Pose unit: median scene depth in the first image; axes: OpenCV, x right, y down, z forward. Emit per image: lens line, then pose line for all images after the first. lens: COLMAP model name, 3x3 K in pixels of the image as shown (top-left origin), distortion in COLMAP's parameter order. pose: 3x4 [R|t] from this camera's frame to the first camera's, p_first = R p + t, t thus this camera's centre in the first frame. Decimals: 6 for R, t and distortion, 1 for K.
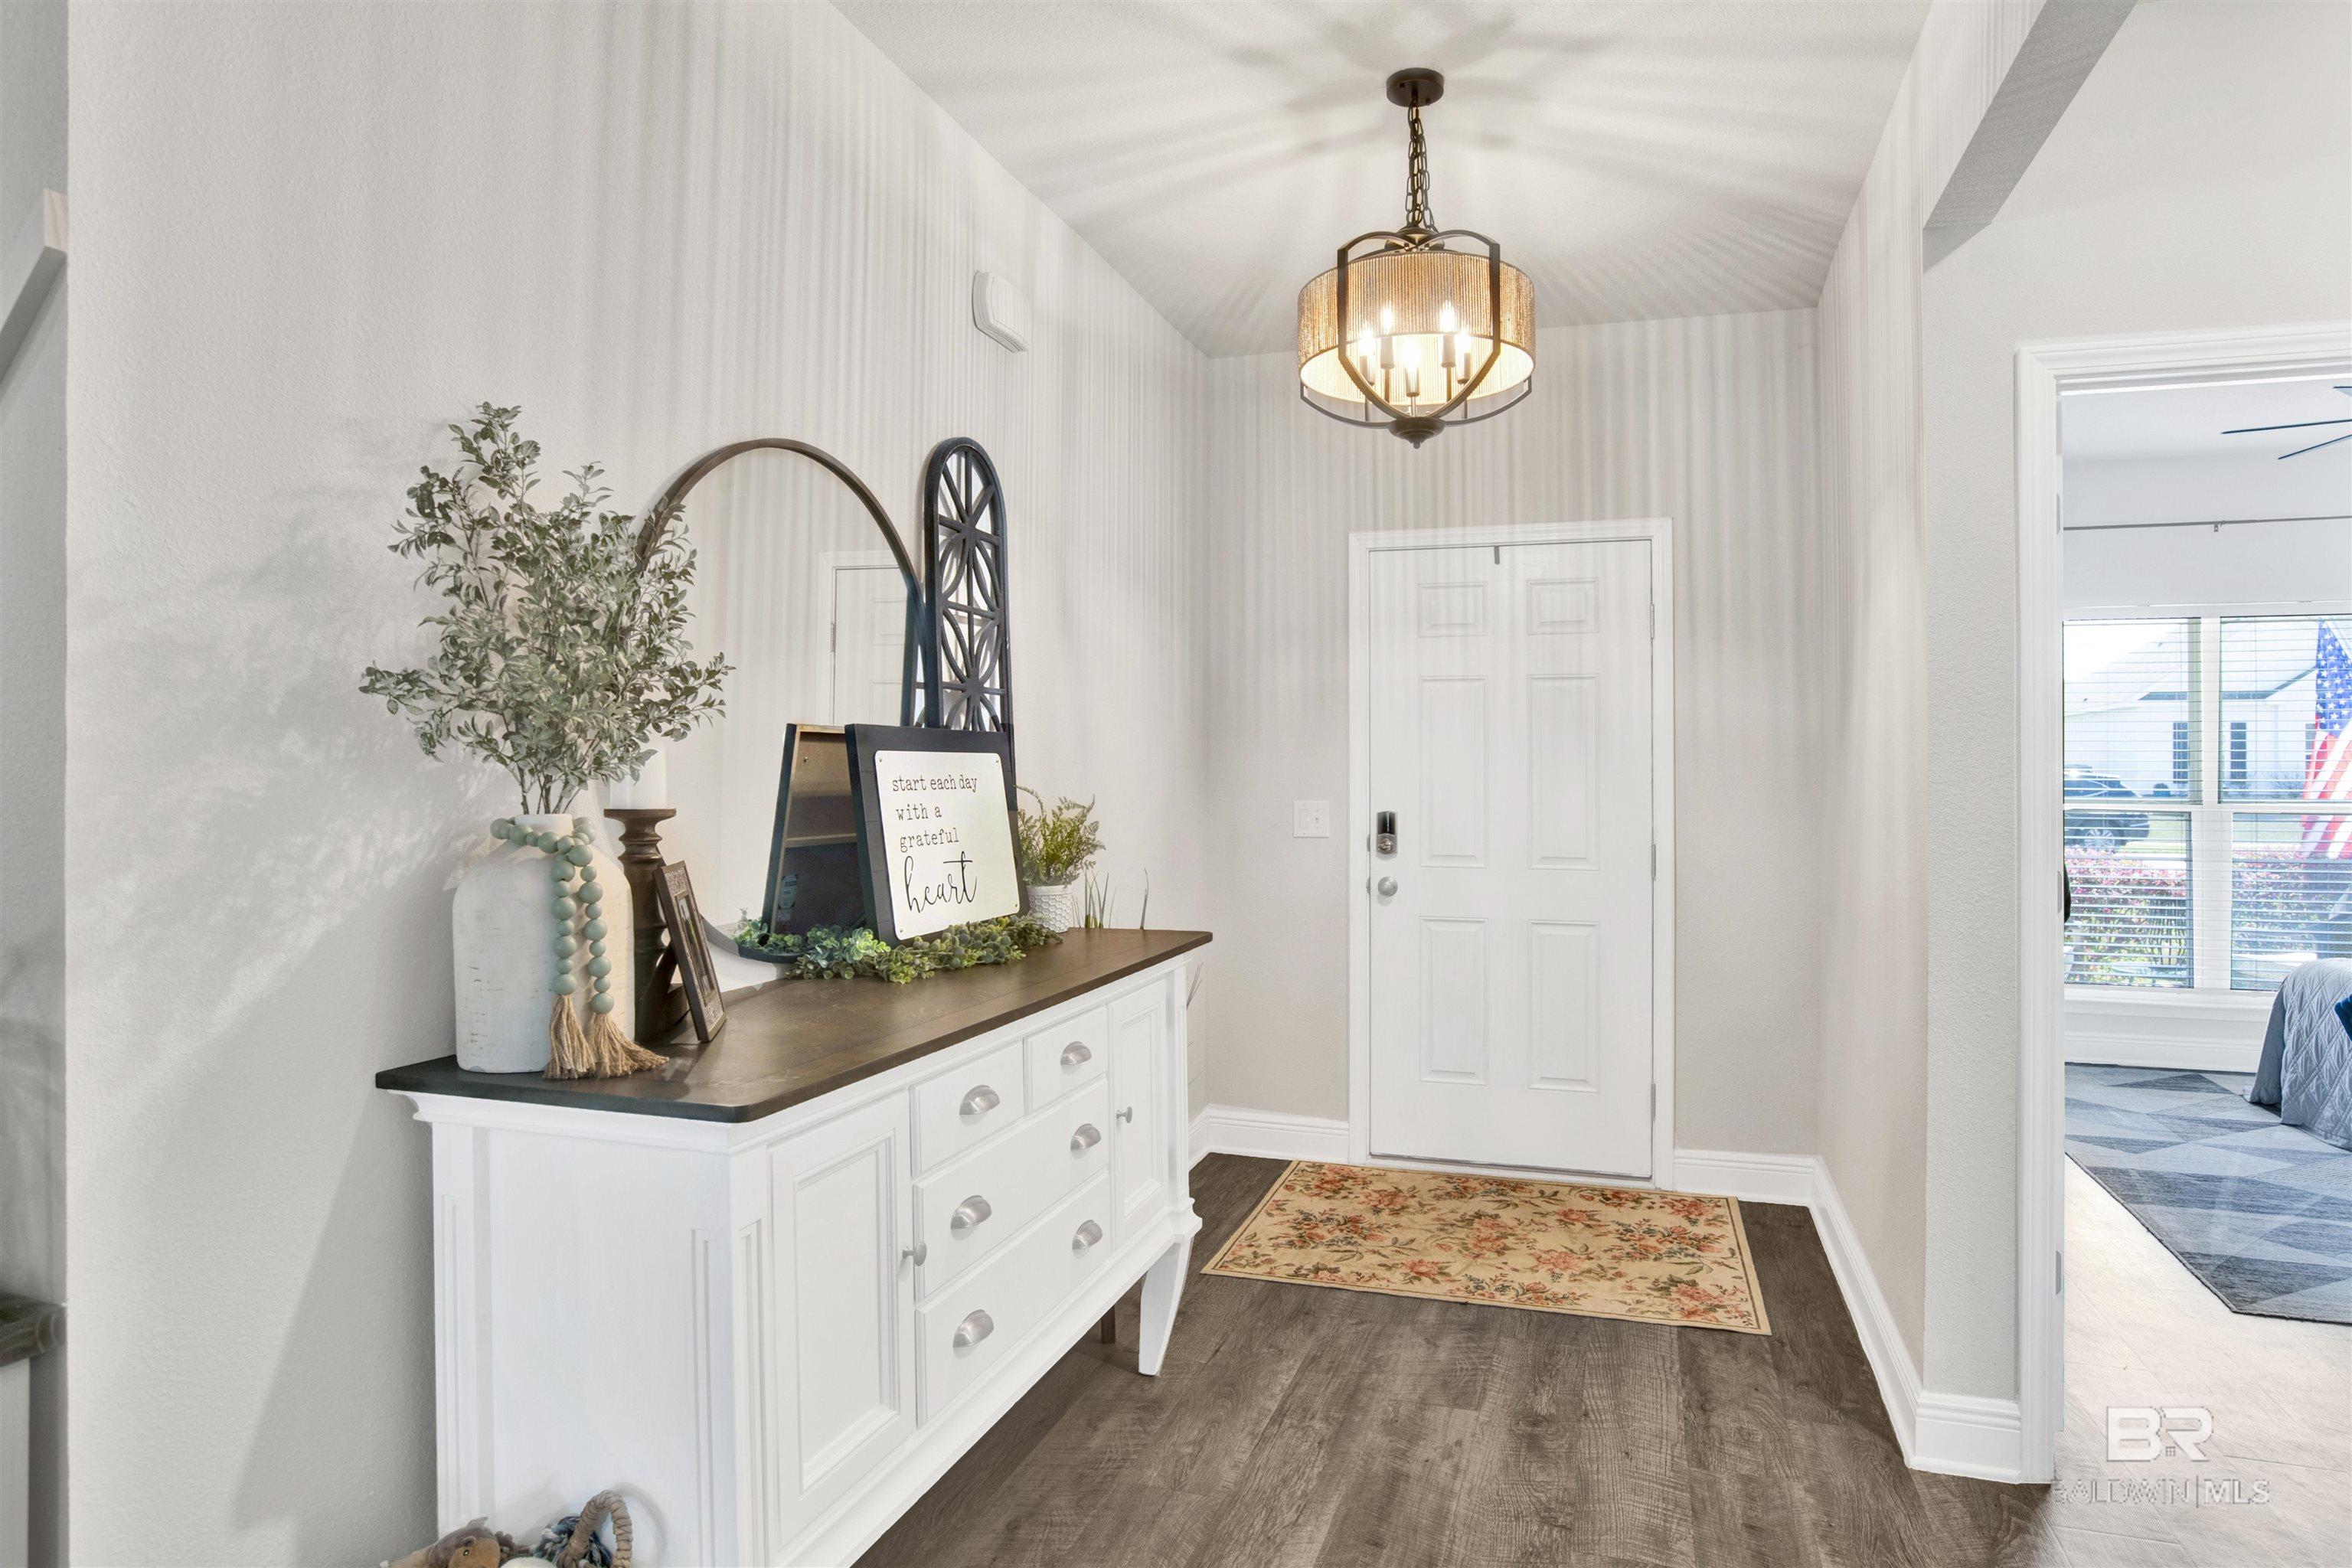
lens RADIAL K [[1244.2, 0, 1193.1], [0, 1244.2, 779.1], [0, 0, 1]] dist [-0.066450, 0.021400]
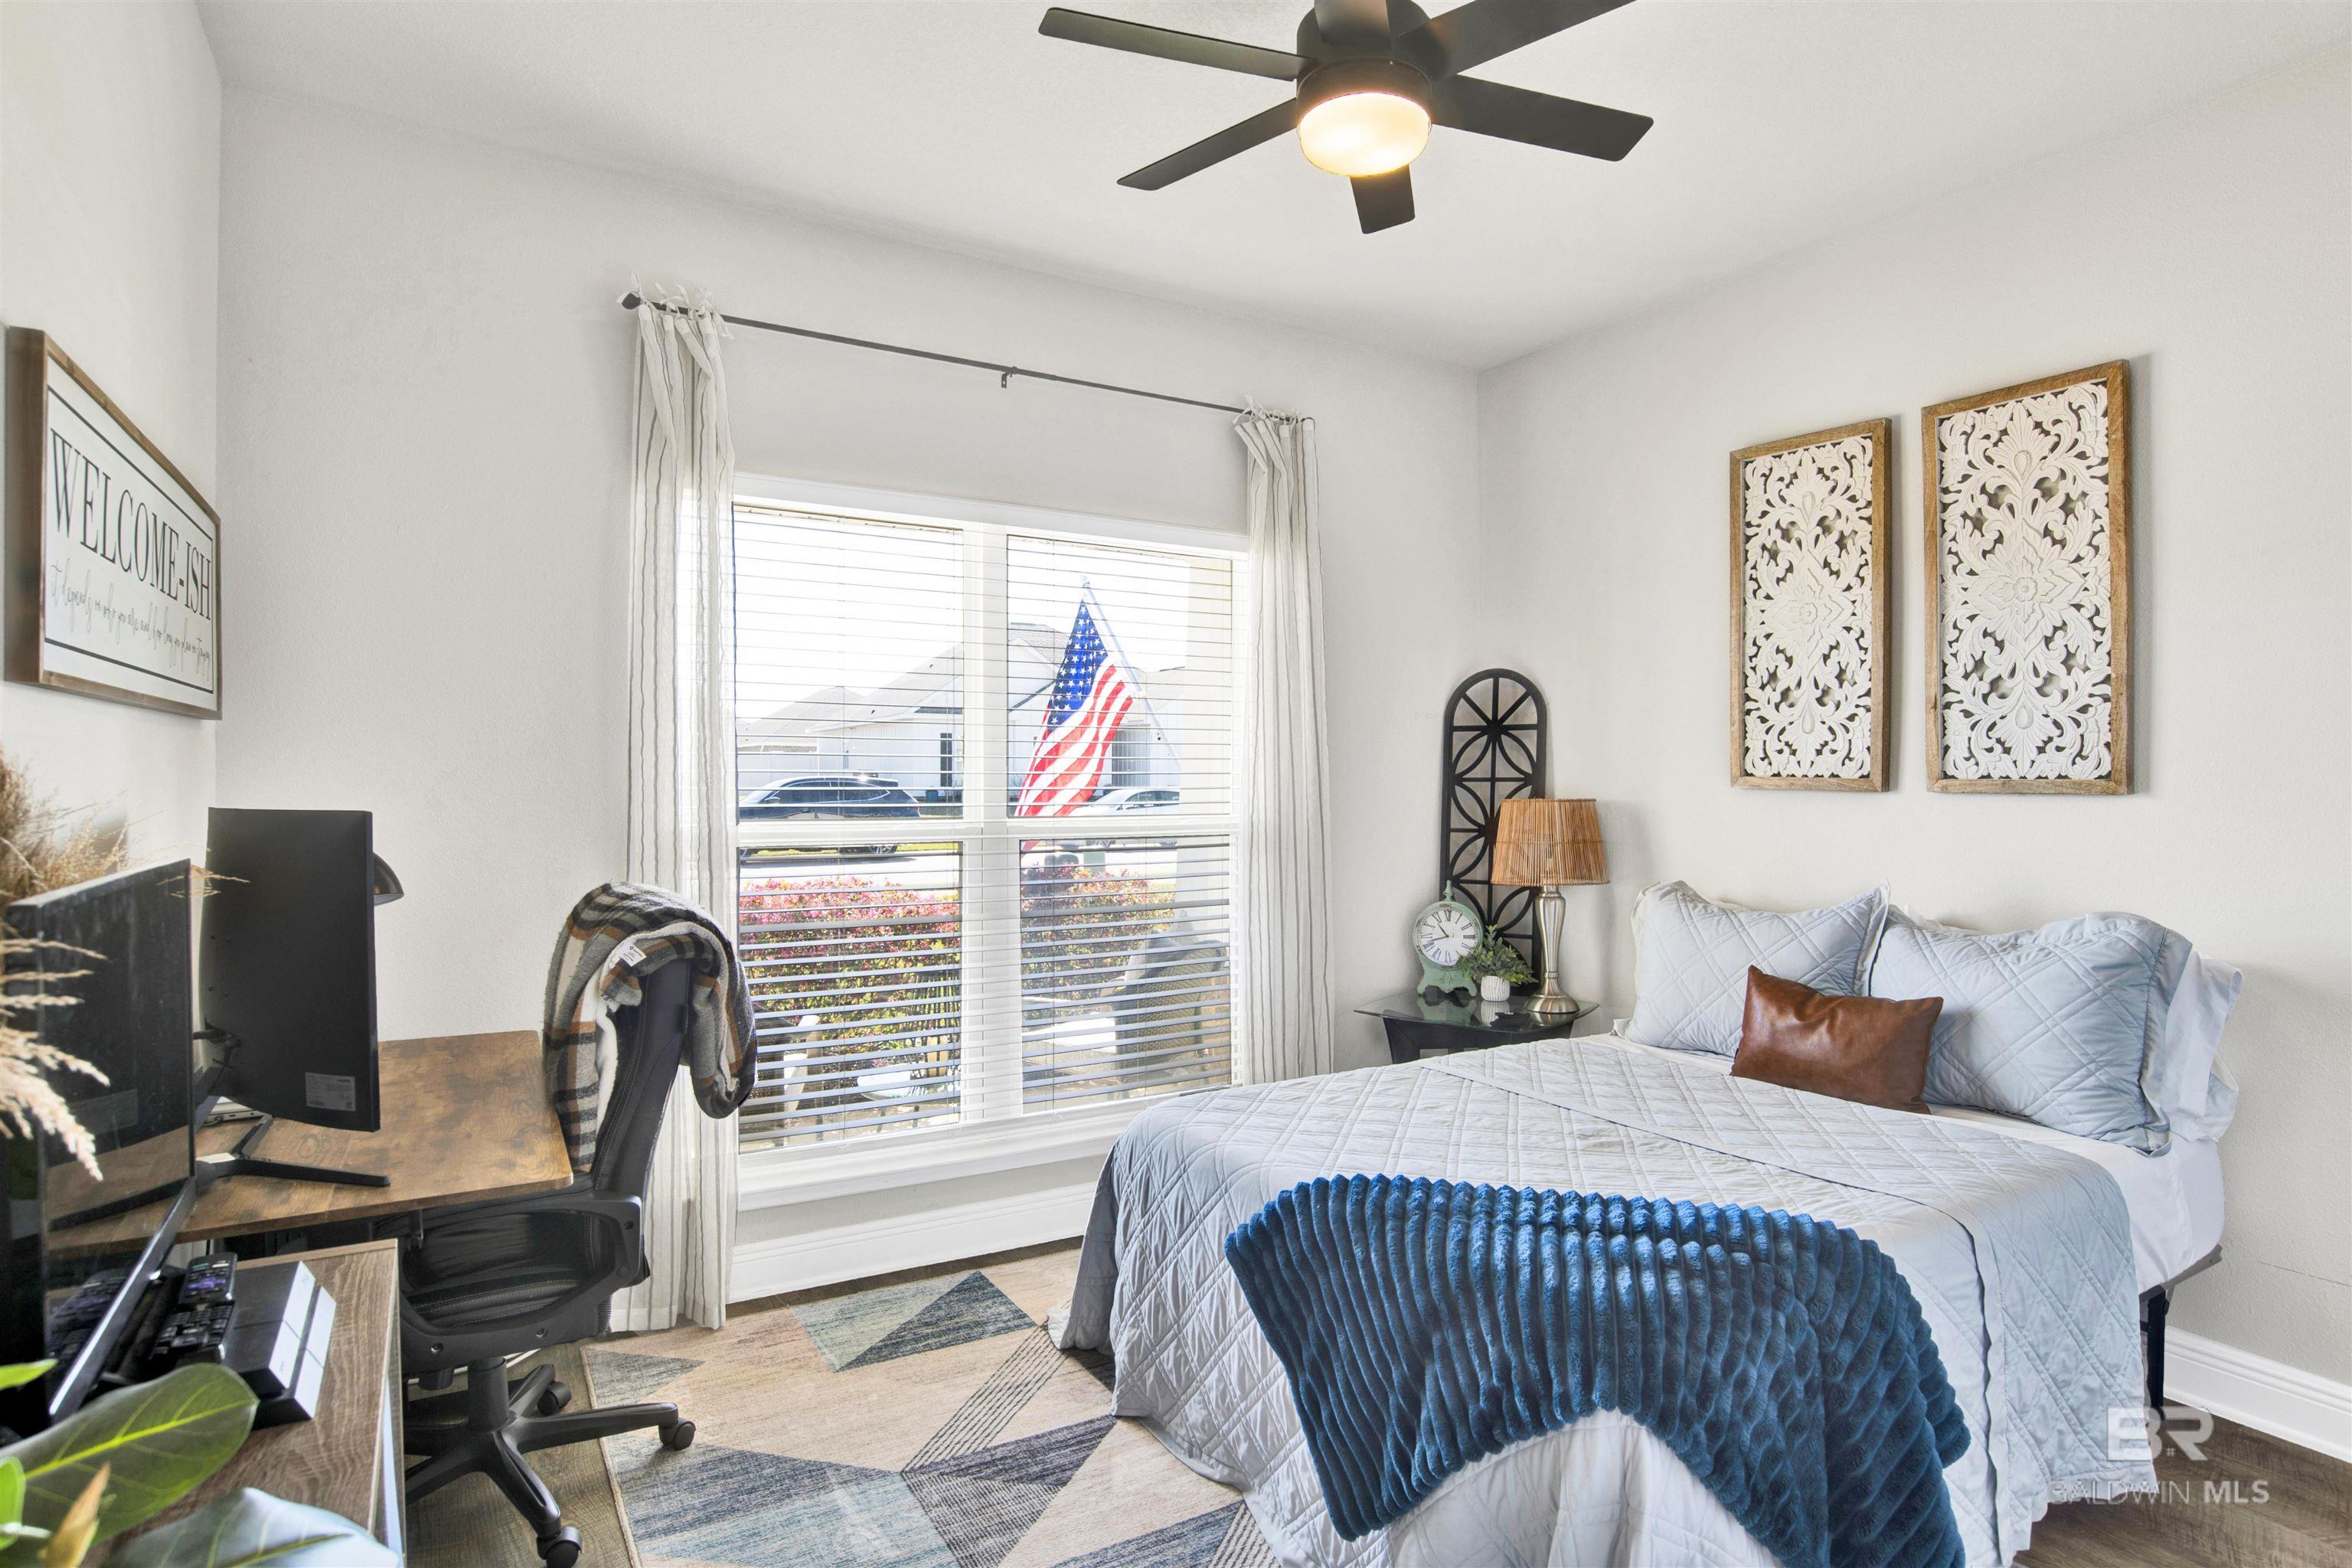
lens RADIAL K [[1244.2, 0, 1183.8], [0, 1244.2, 786.2], [0, 0, 1]] dist [-0.066450, 0.021400]
pose [[0.637781, 0.003738, 0.770208, 0.509917], [-0.004683, 0.999989, -0.000976, 0.006476], [-0.770203, -0.002984, 0.637791, 0.627974]]
